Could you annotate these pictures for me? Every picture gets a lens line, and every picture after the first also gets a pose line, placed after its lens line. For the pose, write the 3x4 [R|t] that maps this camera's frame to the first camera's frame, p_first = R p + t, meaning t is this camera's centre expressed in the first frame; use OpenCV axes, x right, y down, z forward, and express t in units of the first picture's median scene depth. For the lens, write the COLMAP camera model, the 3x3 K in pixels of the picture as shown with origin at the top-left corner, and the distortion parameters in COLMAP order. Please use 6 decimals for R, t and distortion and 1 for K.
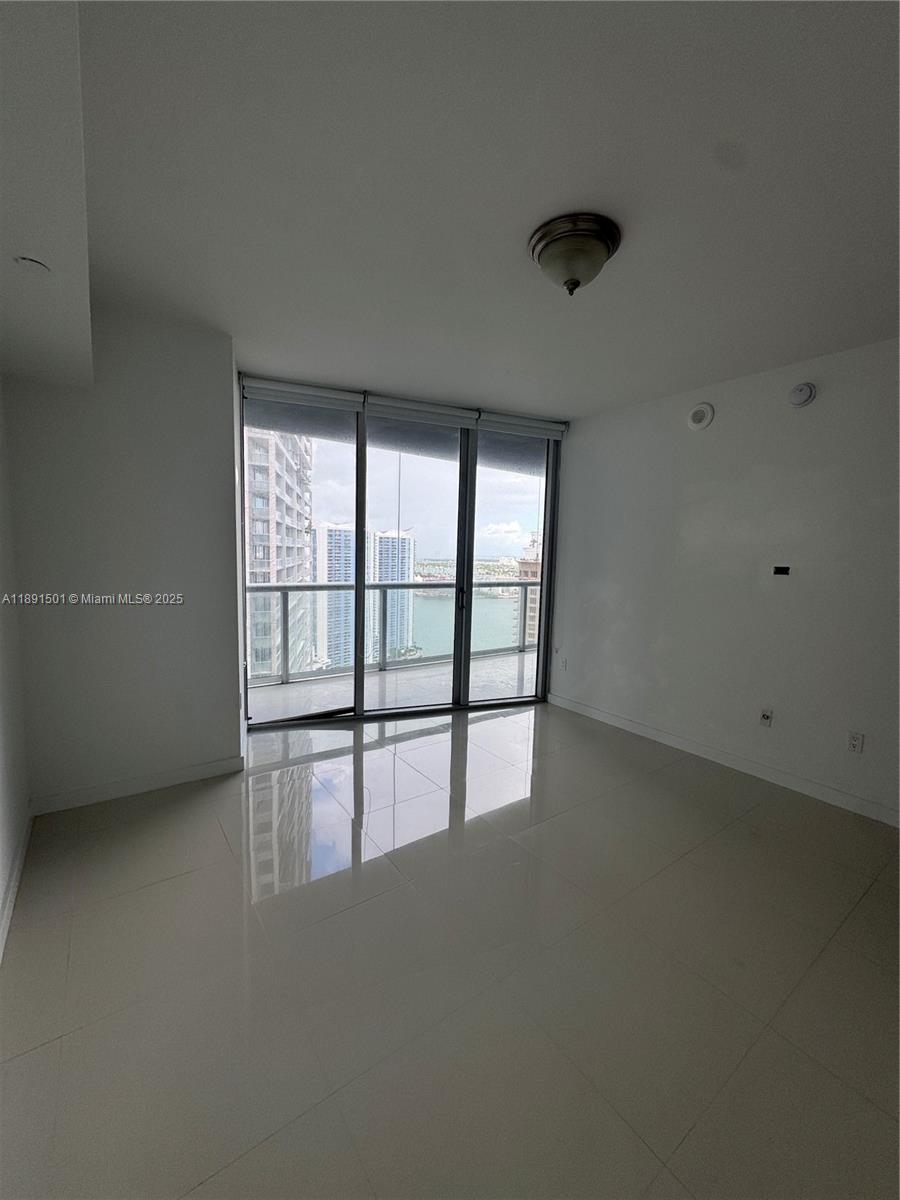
lens RADIAL K [[480.6, 0, 450.1], [0, 480.6, 601.4], [0, 0, 1]] dist [0.000248, -0.000234]
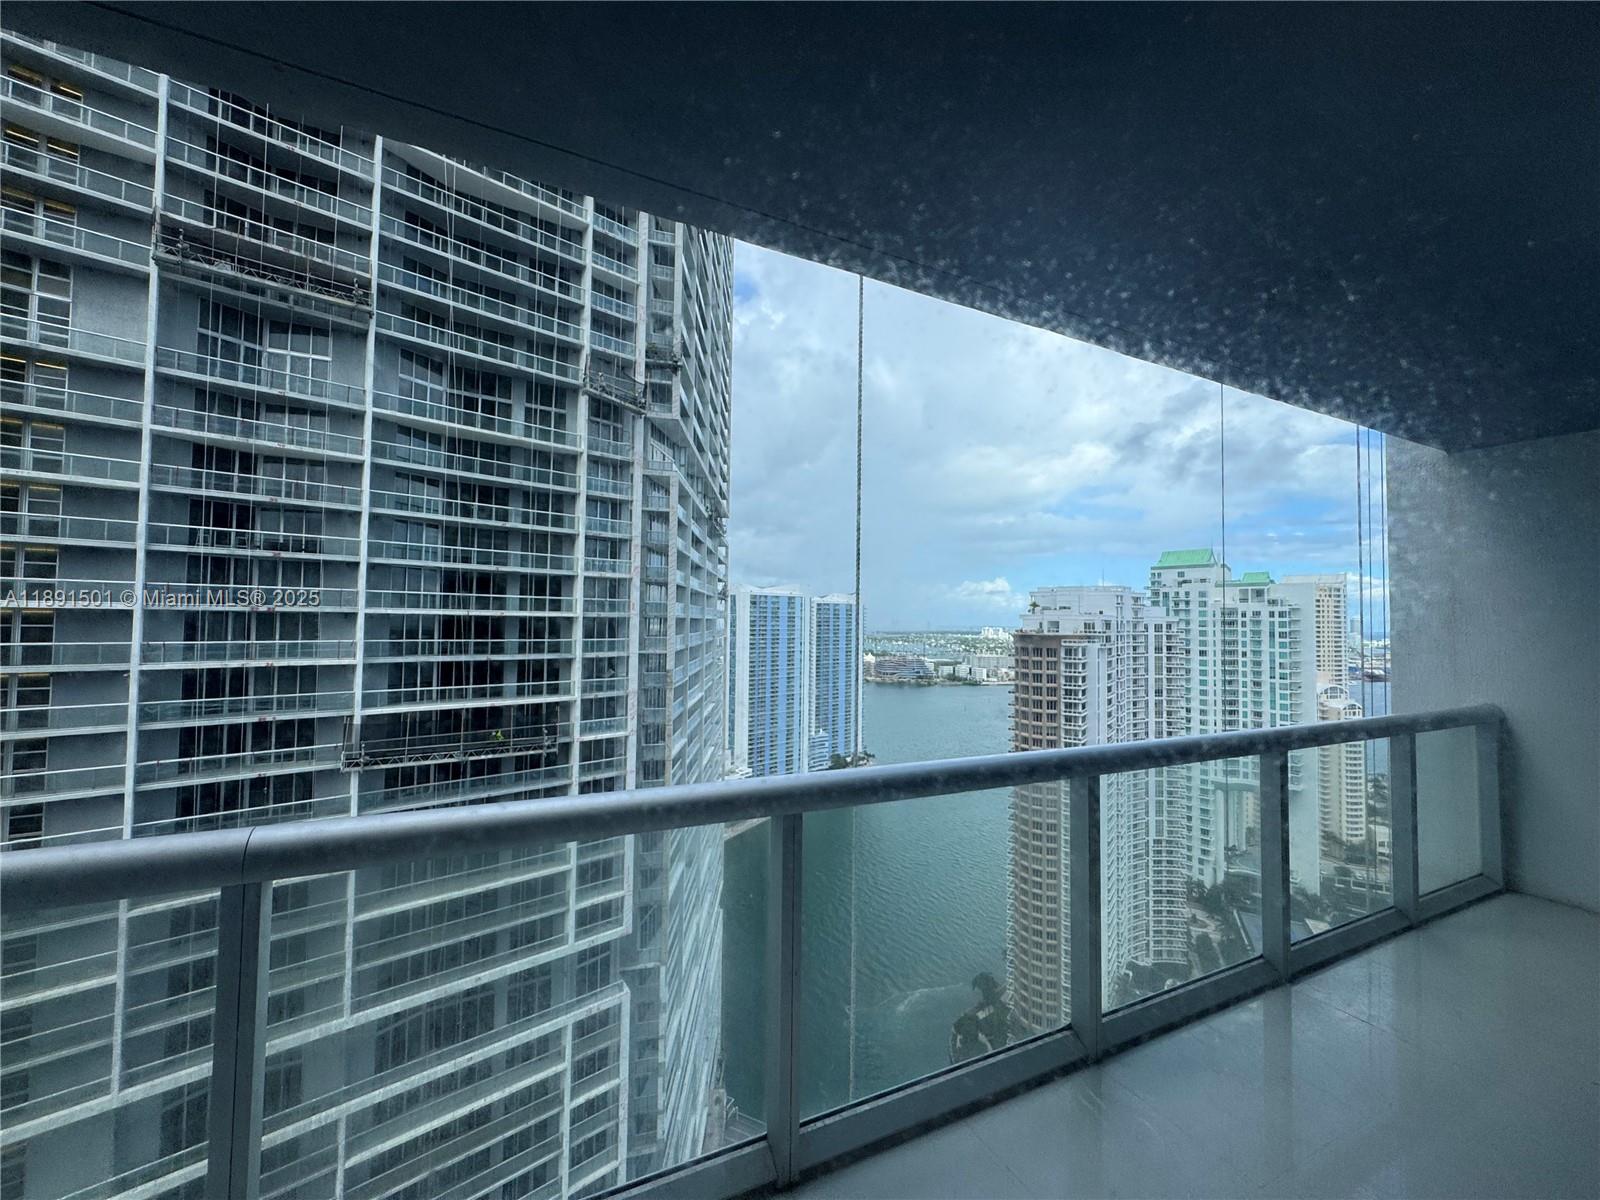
lens RADIAL K [[643.8, 0, 801.5], [0, 643.8, 598.5], [0, 0, 1]] dist [0.000374, -0.000470]
pose [[0.985543, -0.020727, -0.168155, -0.019156], [-0.002885, 0.990291, -0.138978, -0.019732], [0.169404, 0.137454, 0.975914, 0.165213]]
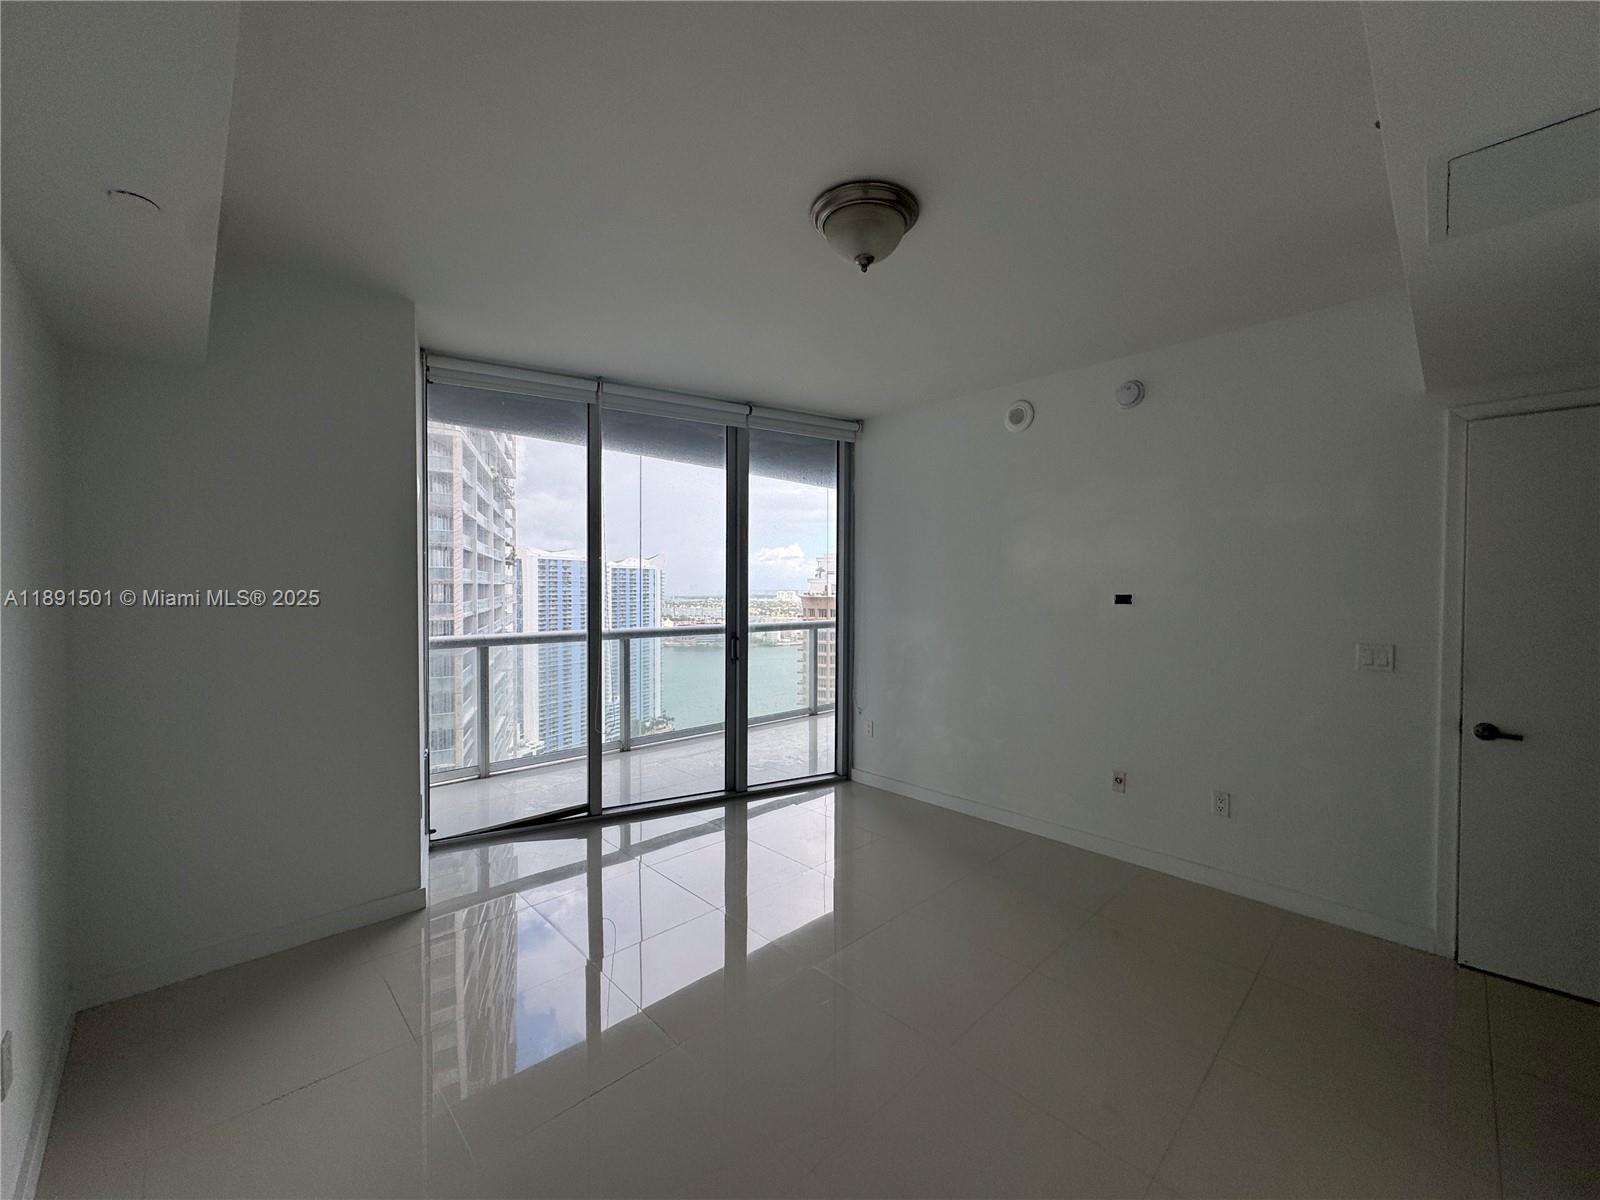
lens RADIAL K [[640.8, 0, 800.0], [0, 640.8, 600.0], [0, 0, 1]] dist [0.000248, -0.000234]
pose [[0.990050, -0.025828, 0.138323, -0.001825], [0.036711, 0.996377, -0.076714, 0.000200], [-0.135840, 0.081029, 0.987412, -0.001751]]
